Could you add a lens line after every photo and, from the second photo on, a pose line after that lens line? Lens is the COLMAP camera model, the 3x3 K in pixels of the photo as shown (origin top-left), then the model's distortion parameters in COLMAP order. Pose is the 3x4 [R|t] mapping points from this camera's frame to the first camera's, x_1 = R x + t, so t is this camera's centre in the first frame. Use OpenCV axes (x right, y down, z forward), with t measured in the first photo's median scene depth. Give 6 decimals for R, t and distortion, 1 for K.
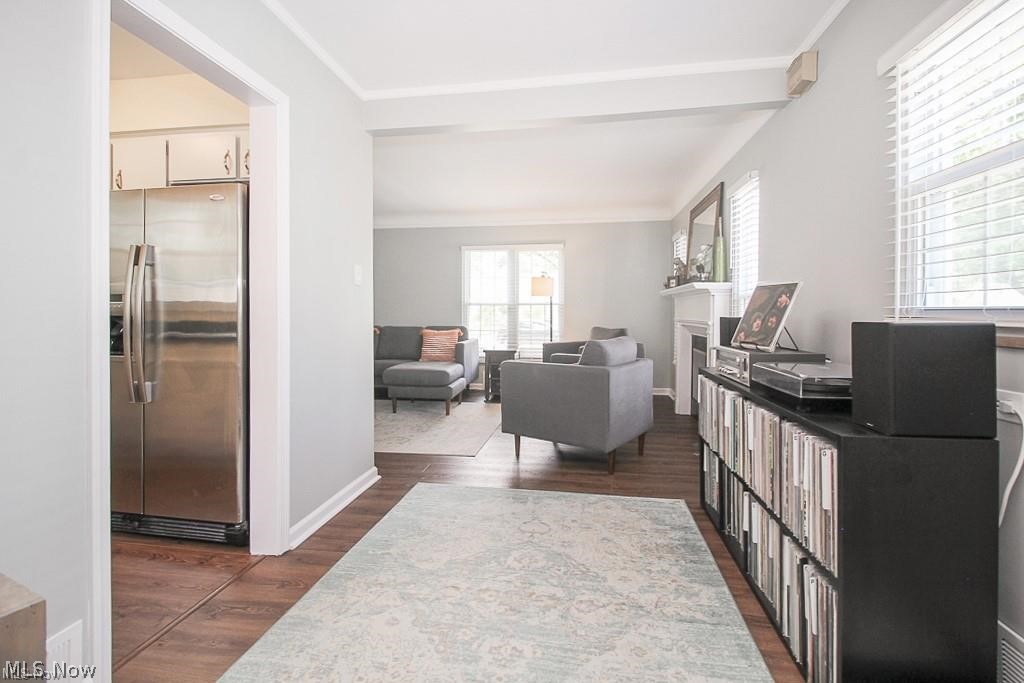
lens RADIAL K [[483.2, 0, 508.4], [0, 483.2, 316.9], [0, 0, 1]] dist [0.018791, -0.013998]
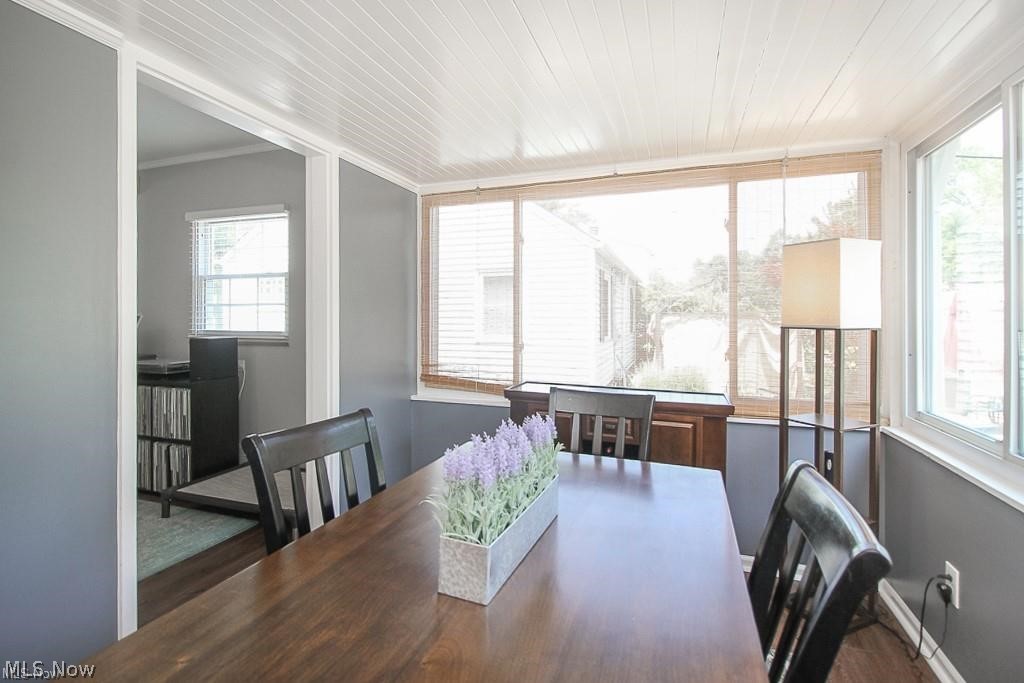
lens RADIAL K [[483.2, 0, 508.4], [0, 483.2, 316.9], [0, 0, 1]] dist [0.018791, -0.013998]
pose [[0.188776, 0.001525, 0.982019, -1.363640], [0.009835, 0.999946, -0.003444, -0.073025], [-0.981971, 0.010308, 0.188751, -1.013154]]
